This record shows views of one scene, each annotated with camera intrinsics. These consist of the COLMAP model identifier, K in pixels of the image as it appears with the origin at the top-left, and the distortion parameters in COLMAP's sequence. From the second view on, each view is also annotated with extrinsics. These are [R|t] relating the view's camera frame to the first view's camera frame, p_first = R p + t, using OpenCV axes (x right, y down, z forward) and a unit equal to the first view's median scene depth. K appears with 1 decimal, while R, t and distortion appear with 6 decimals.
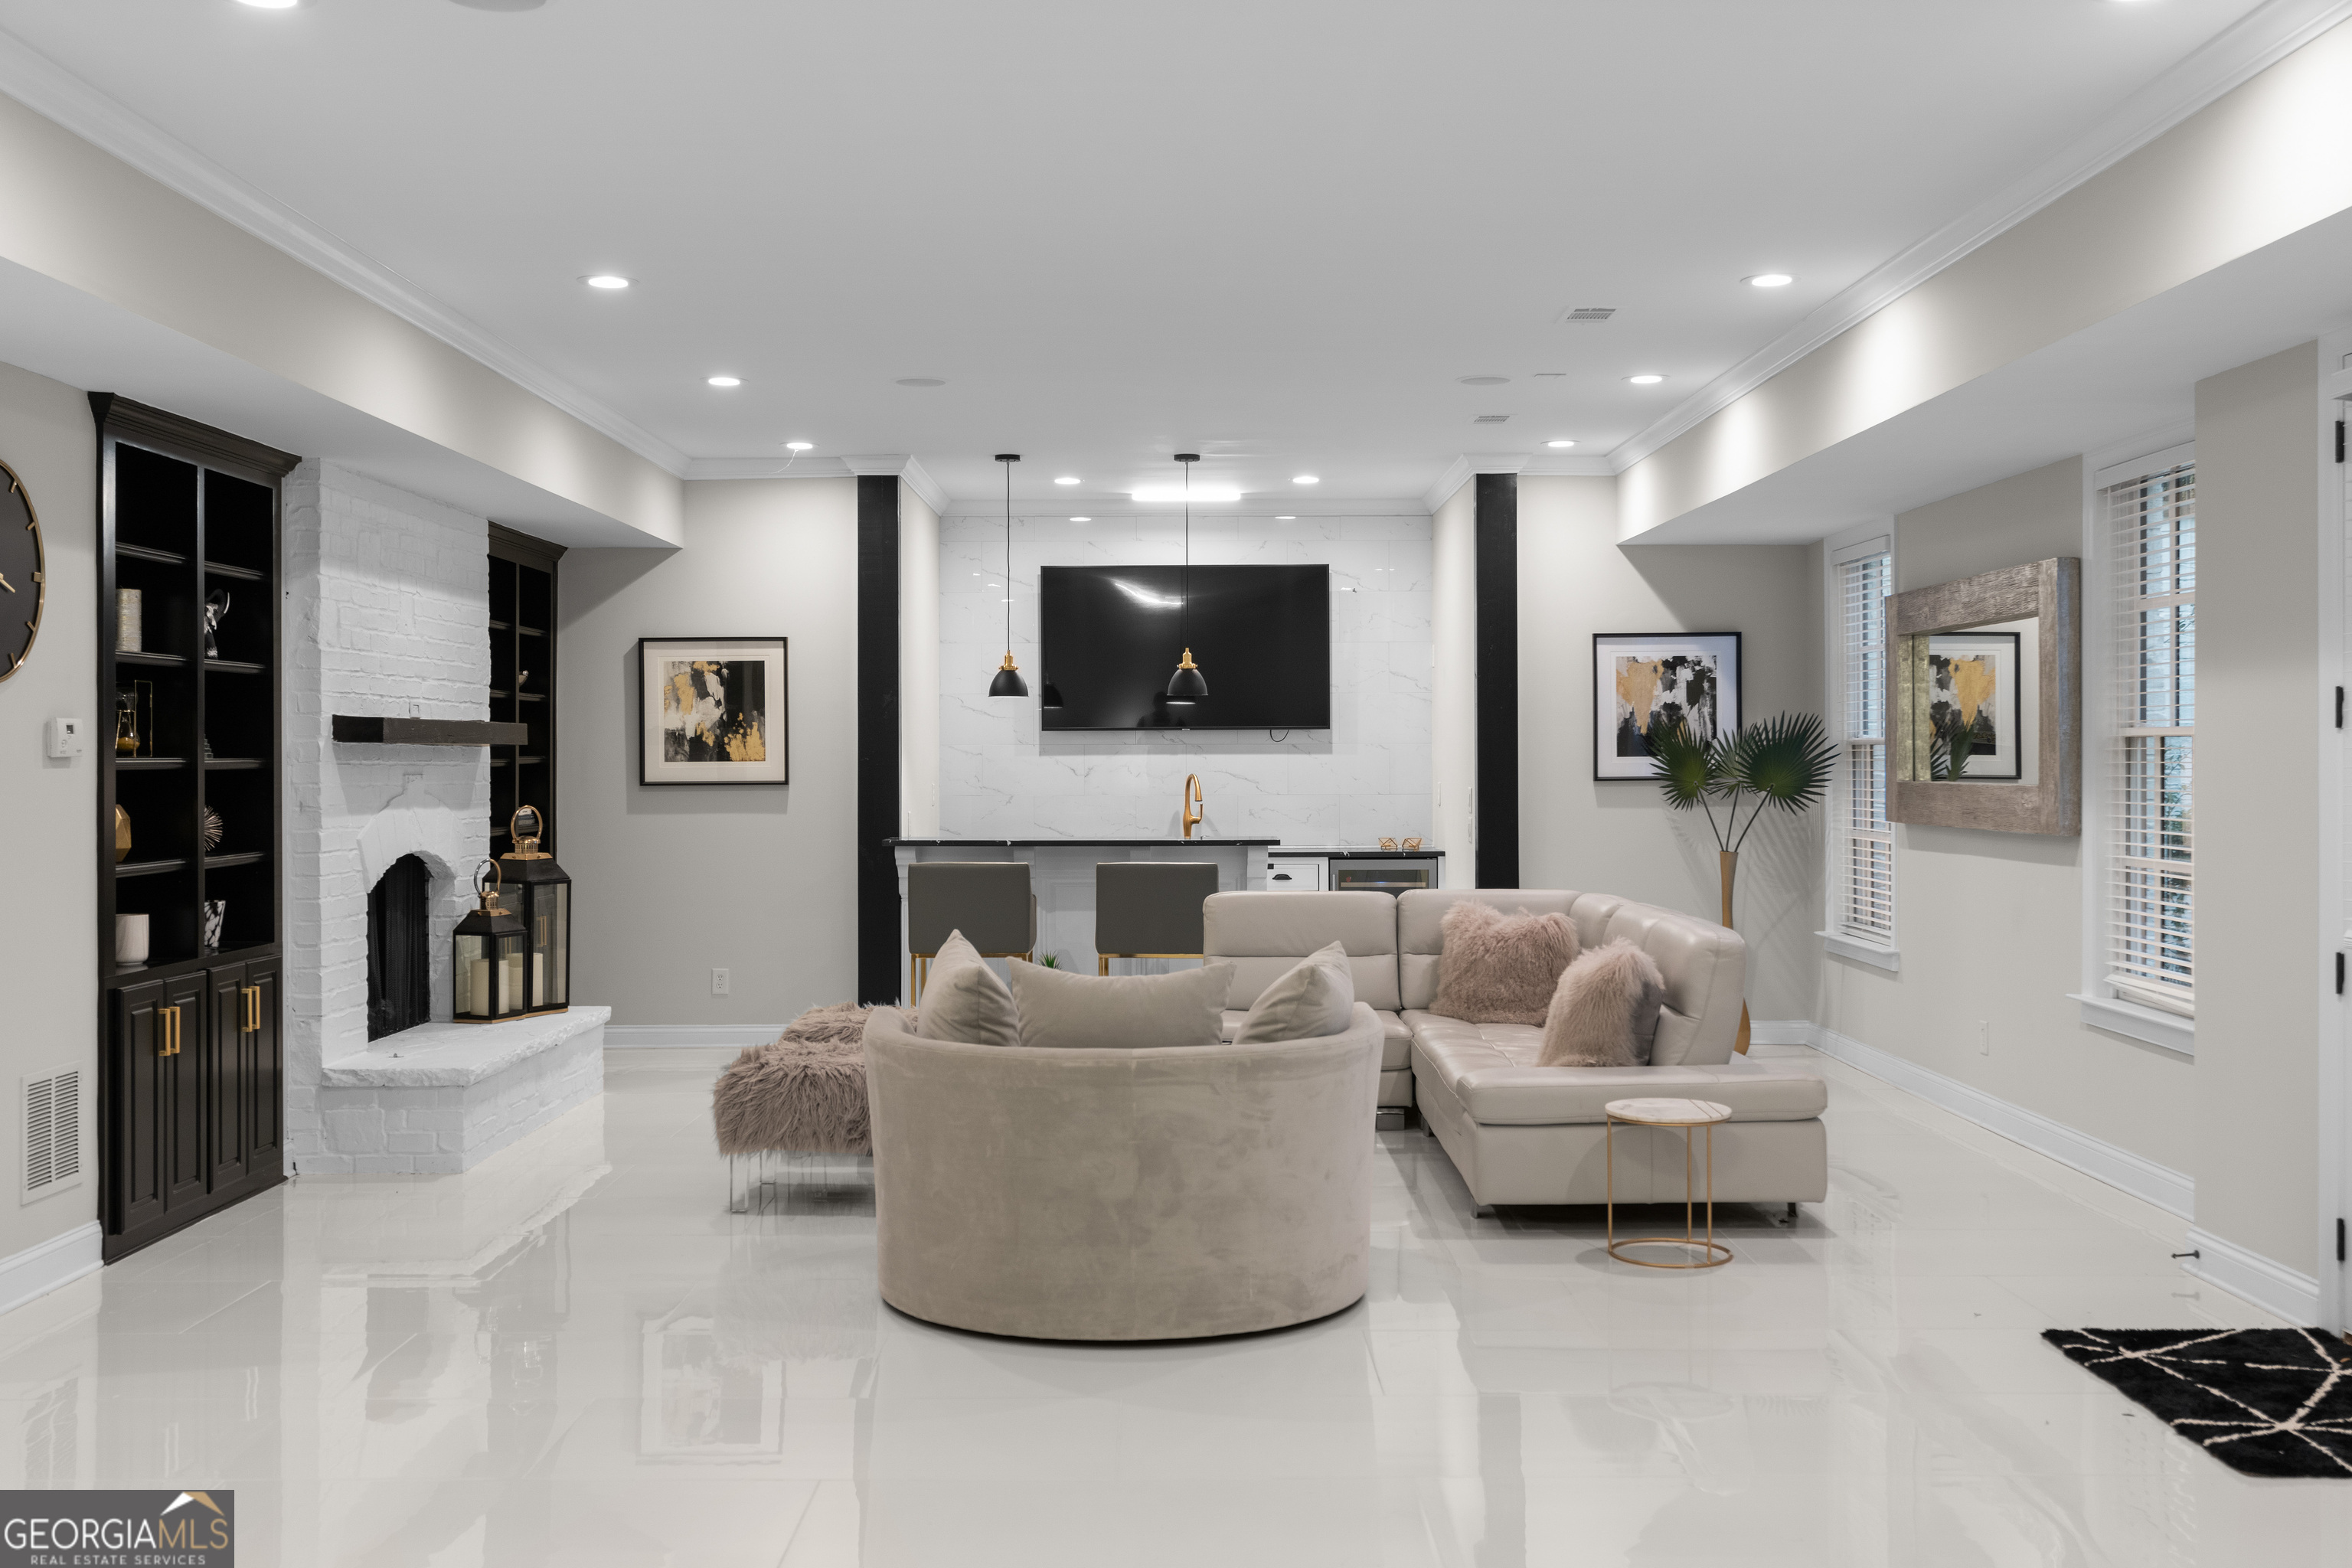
lens RADIAL K [[2367.3, 0, 1175.9], [0, 2367.3, 787.6], [0, 0, 1]] dist [0.047378, 0.000000]
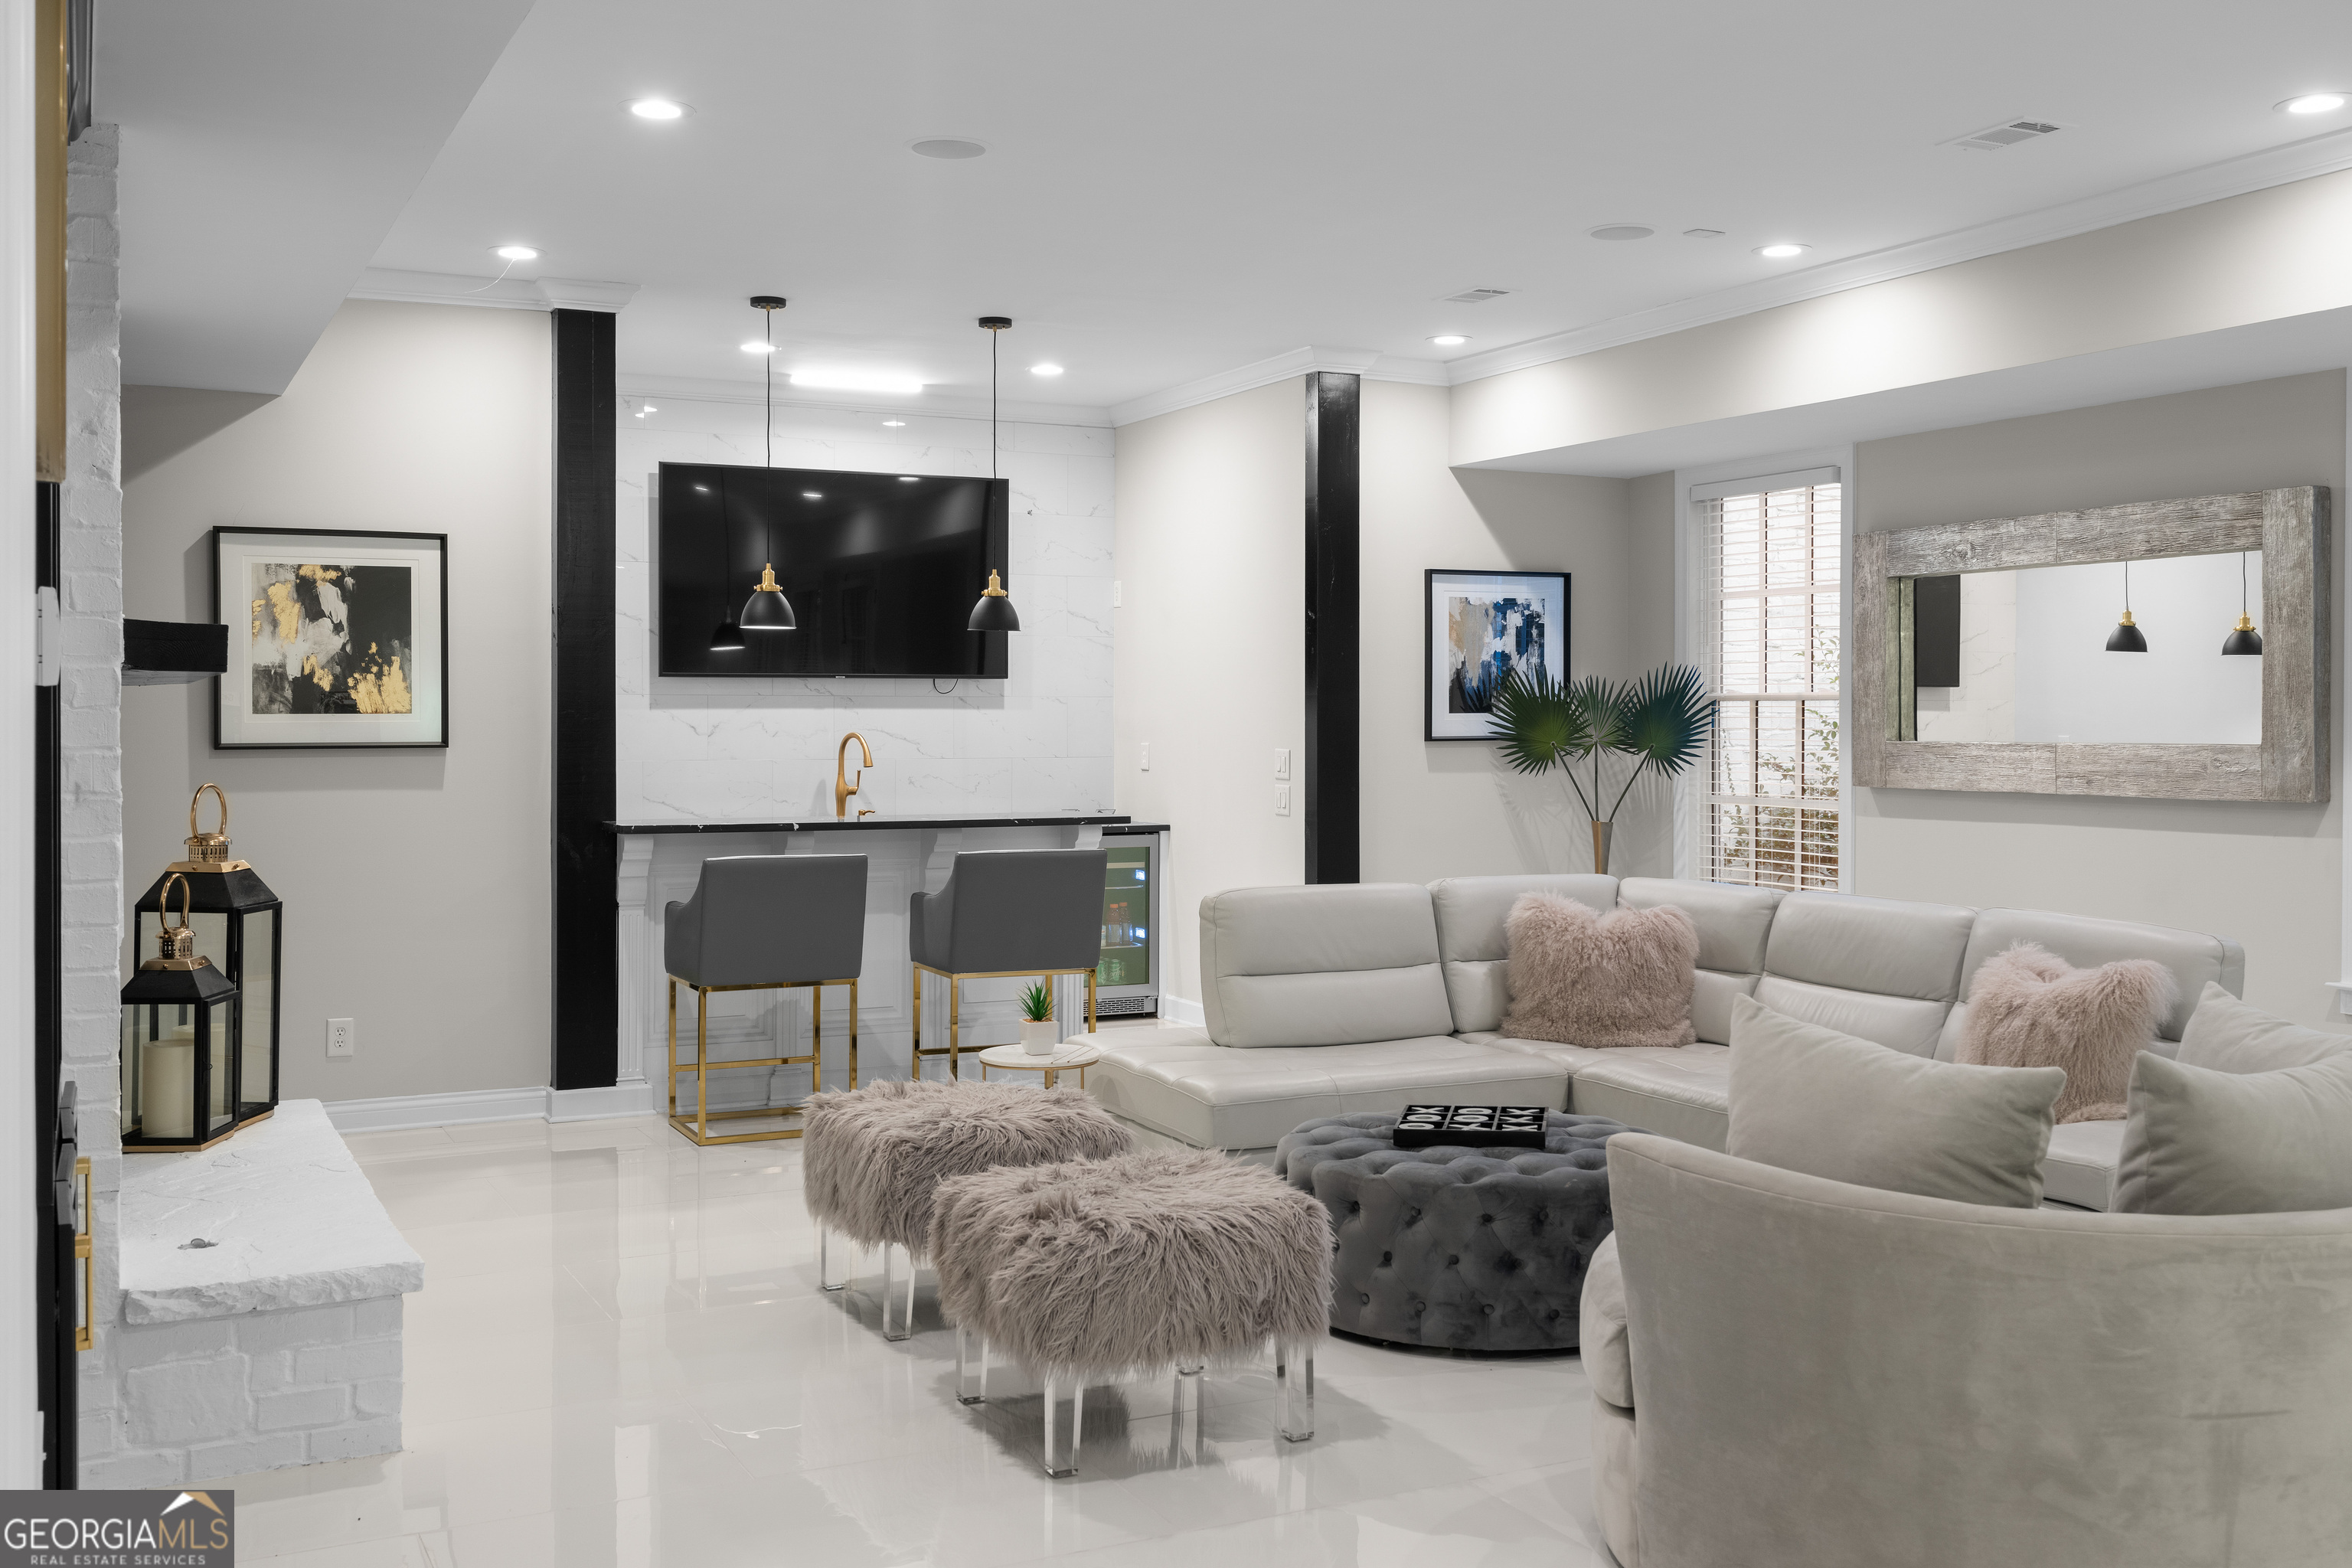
lens RADIAL K [[2211.9, 0, 1175.4], [0, 2211.9, 759.6], [0, 0, 1]] dist [0.041459, 0.000000]
pose [[0.894865, -0.004899, 0.446310, -0.263024], [0.002415, 0.999978, 0.006134, -0.001229], [-0.446330, -0.004411, 0.894858, 0.323885]]
